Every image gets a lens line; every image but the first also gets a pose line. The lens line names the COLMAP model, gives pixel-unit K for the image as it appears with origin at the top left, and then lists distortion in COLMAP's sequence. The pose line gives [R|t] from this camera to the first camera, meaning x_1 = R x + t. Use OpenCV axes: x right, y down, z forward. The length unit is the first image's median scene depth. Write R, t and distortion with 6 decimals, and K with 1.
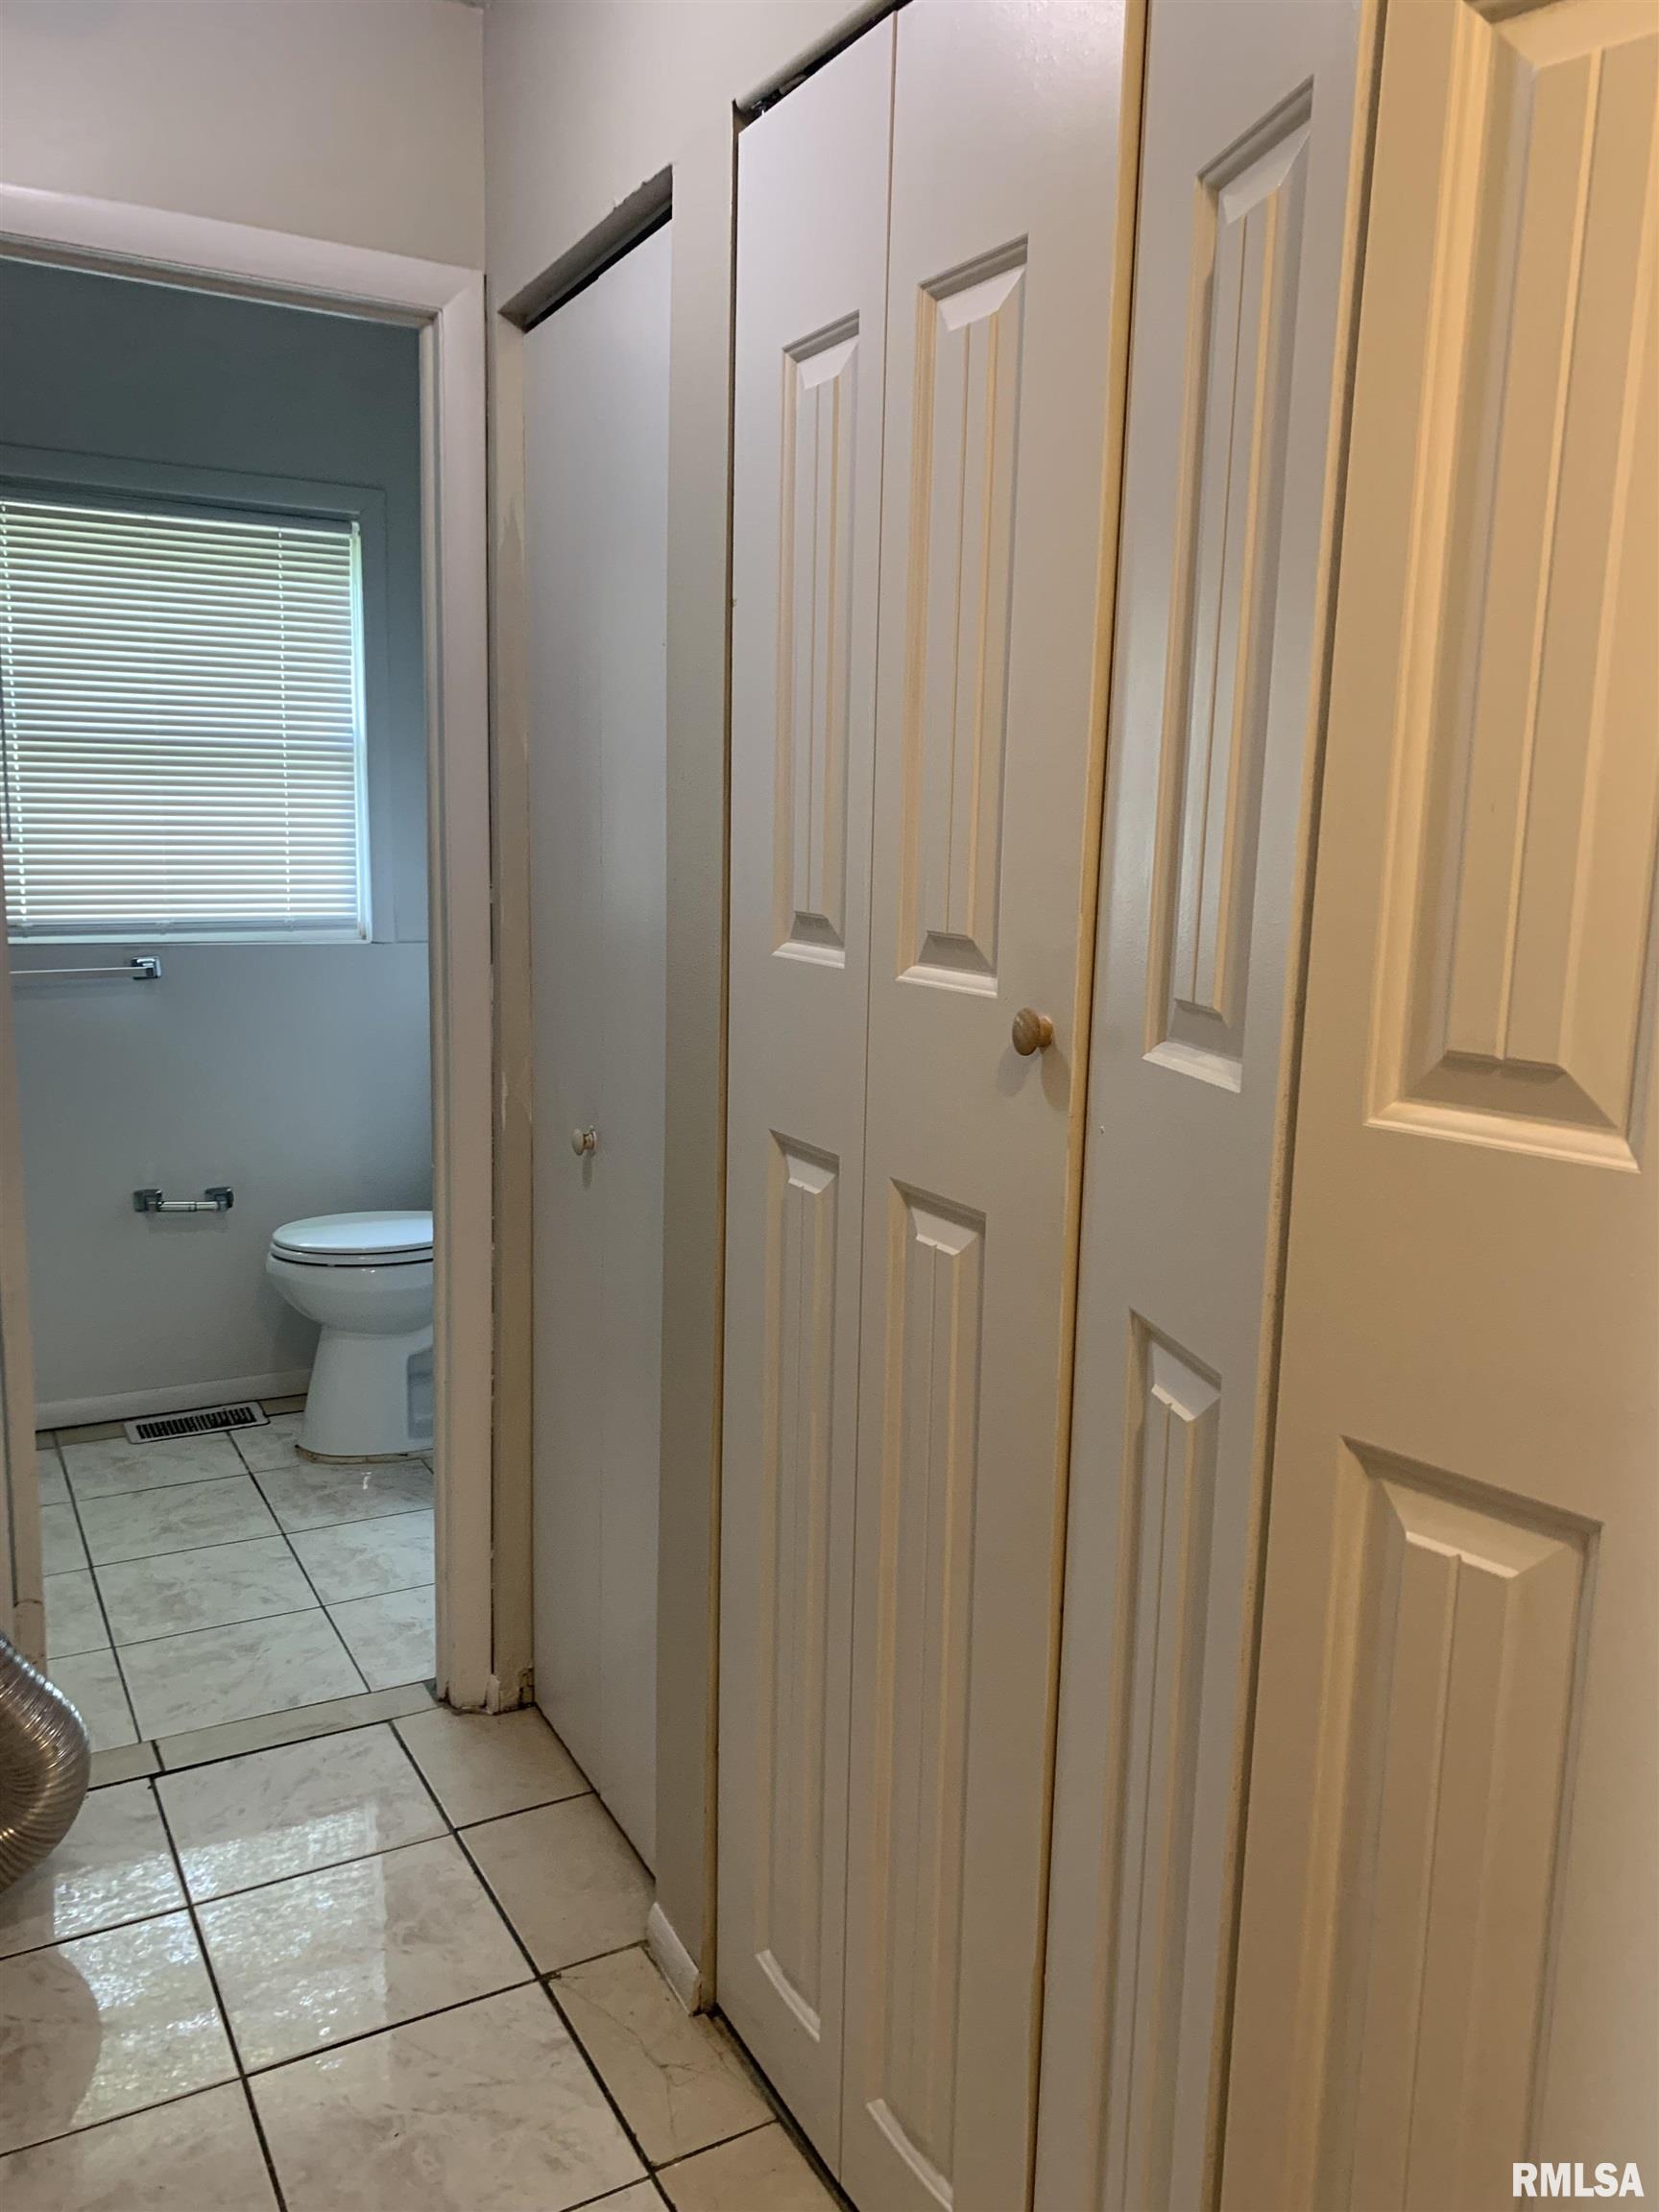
lens RADIAL K [[1694.6, 0, 823.6], [0, 1694.6, 1108.4], [0, 0, 1]] dist [0.024033, -0.015116]
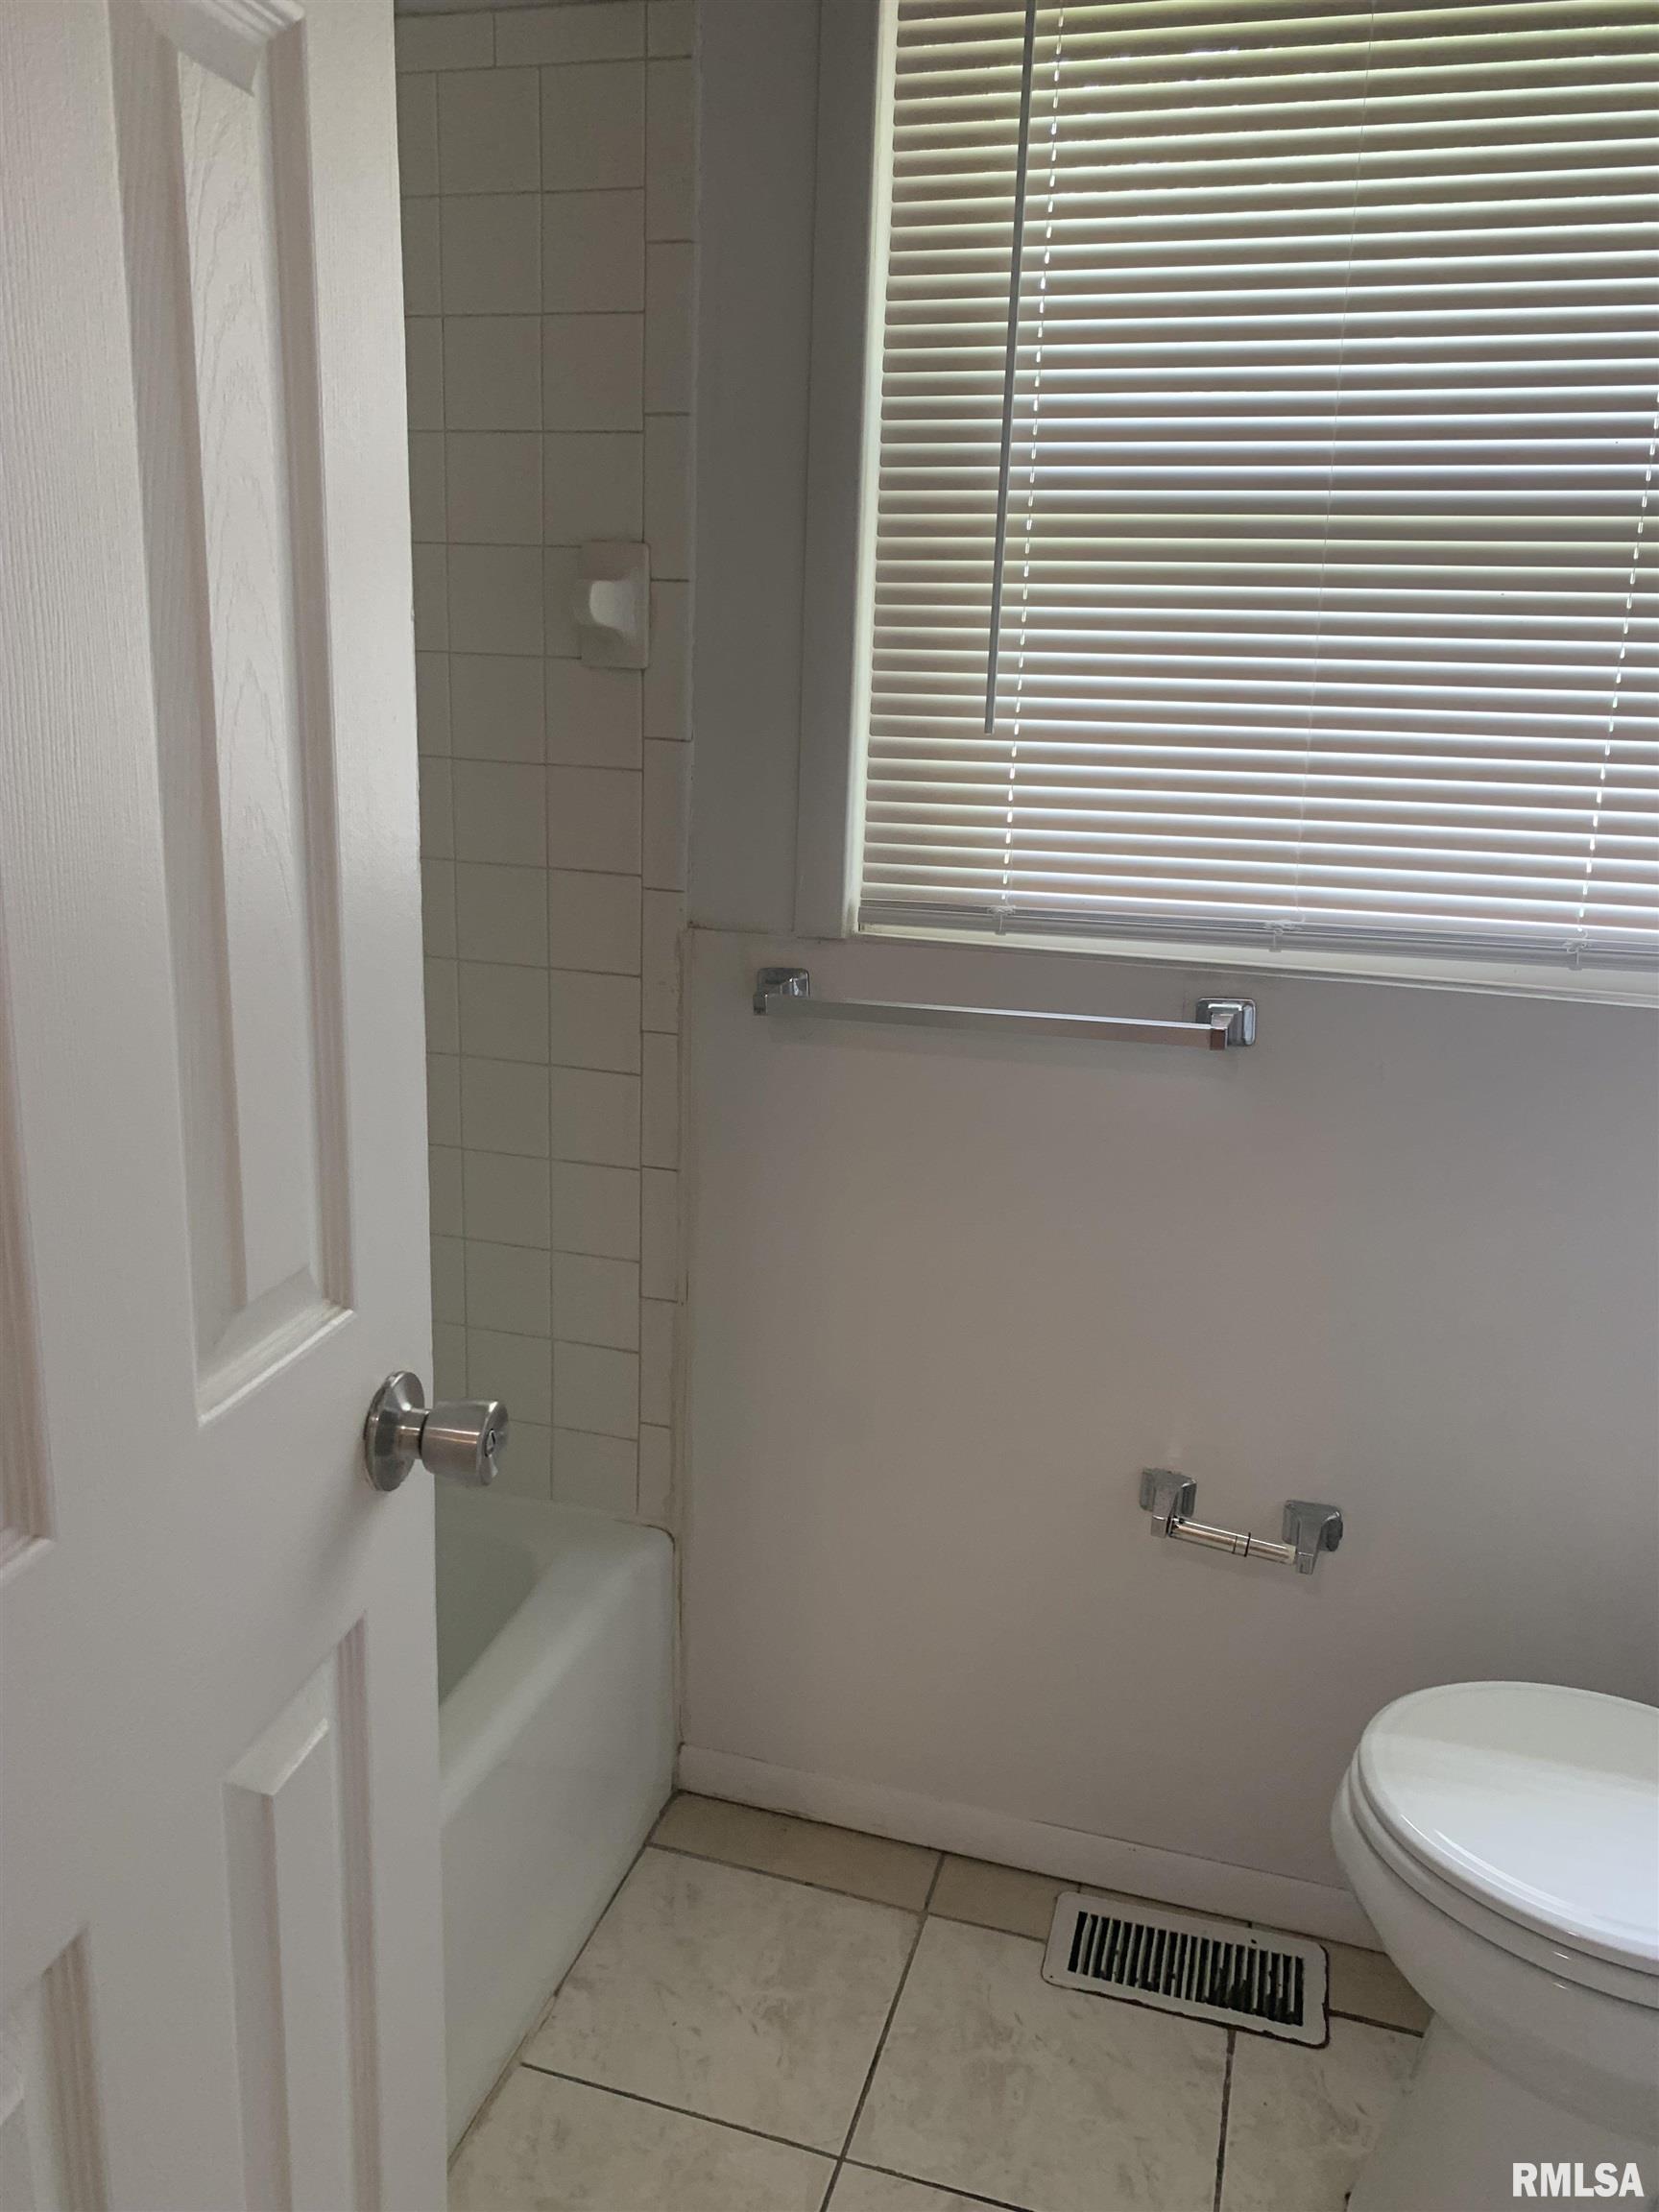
lens RADIAL K [[1694.6, 0, 829.0], [0, 1694.6, 1095.4], [0, 0, 1]] dist [0.024033, -0.015116]
pose [[0.702820, 0.179143, -0.688442, -0.161583], [-0.139105, 0.983698, 0.113964, -0.102793], [0.697635, 0.015669, 0.716282, 0.617220]]
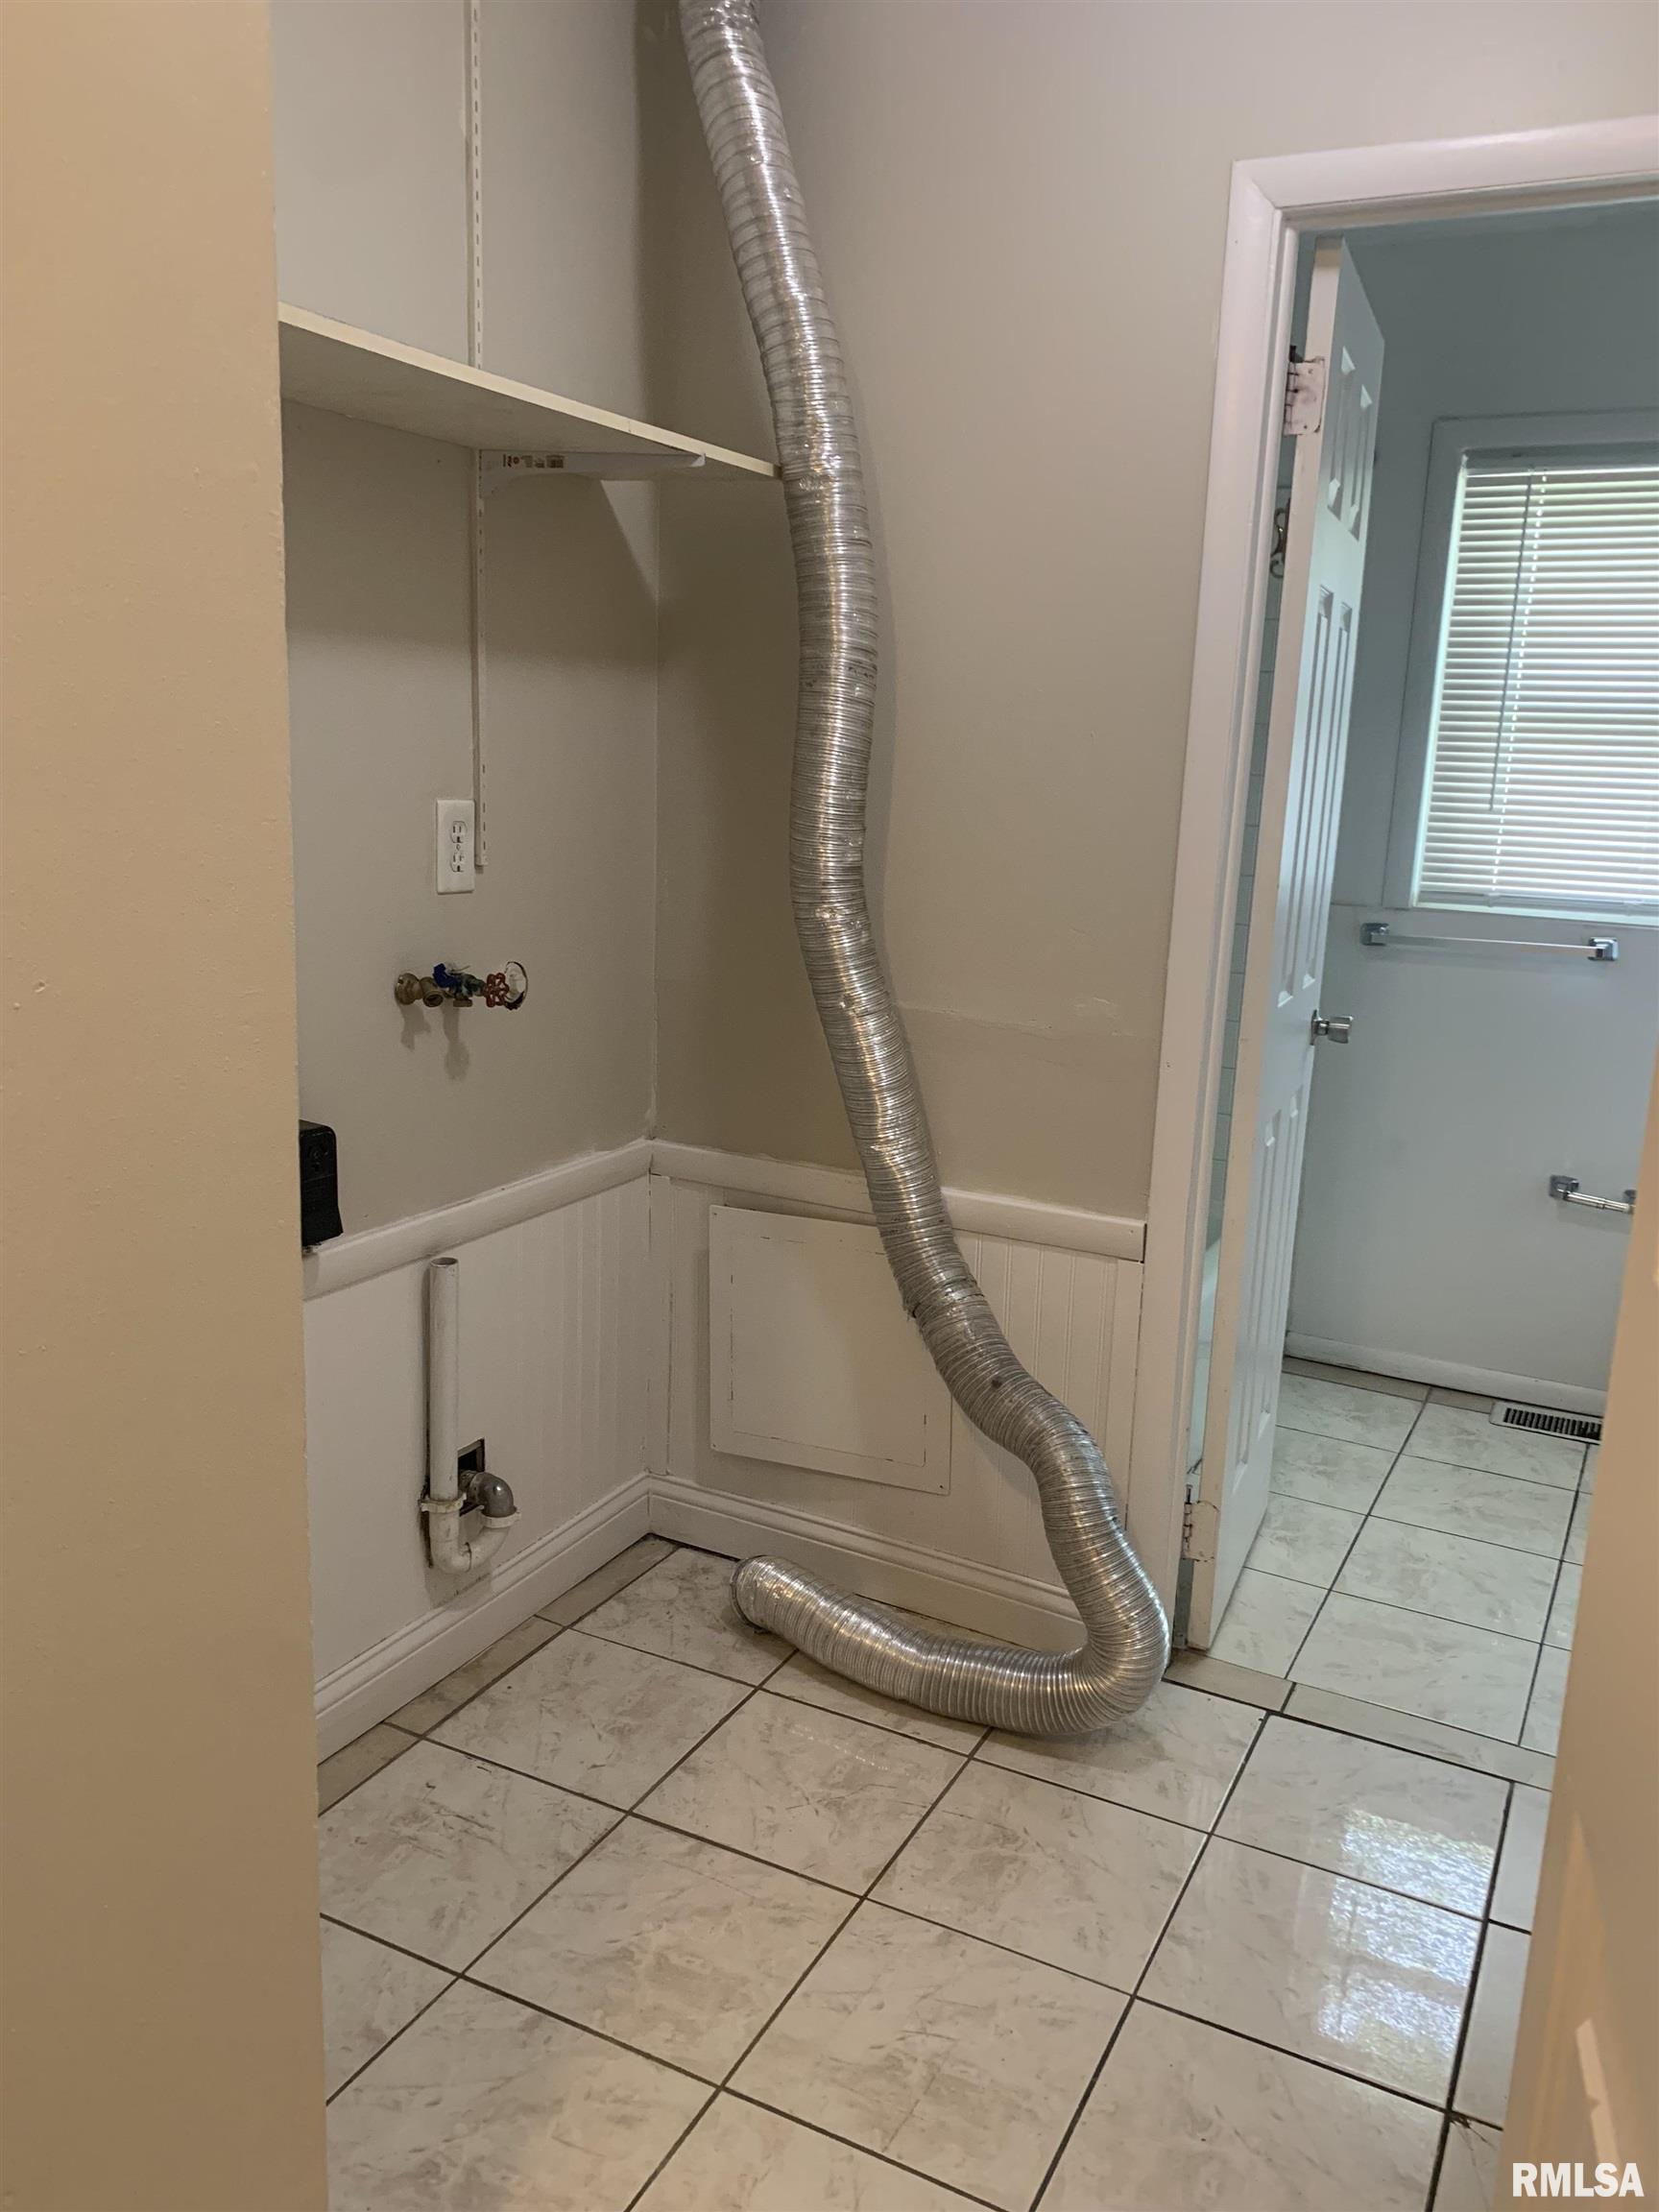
lens RADIAL K [[1694.6, 0, 869.8], [0, 1694.6, 1111.6], [0, 0, 1]] dist [0.024033, -0.015116]
pose [[0.565959, 0.177103, -0.805186, 0.159595], [-0.168108, 0.980925, 0.097595, -0.017124], [0.807112, 0.080124, 0.584936, 0.116181]]
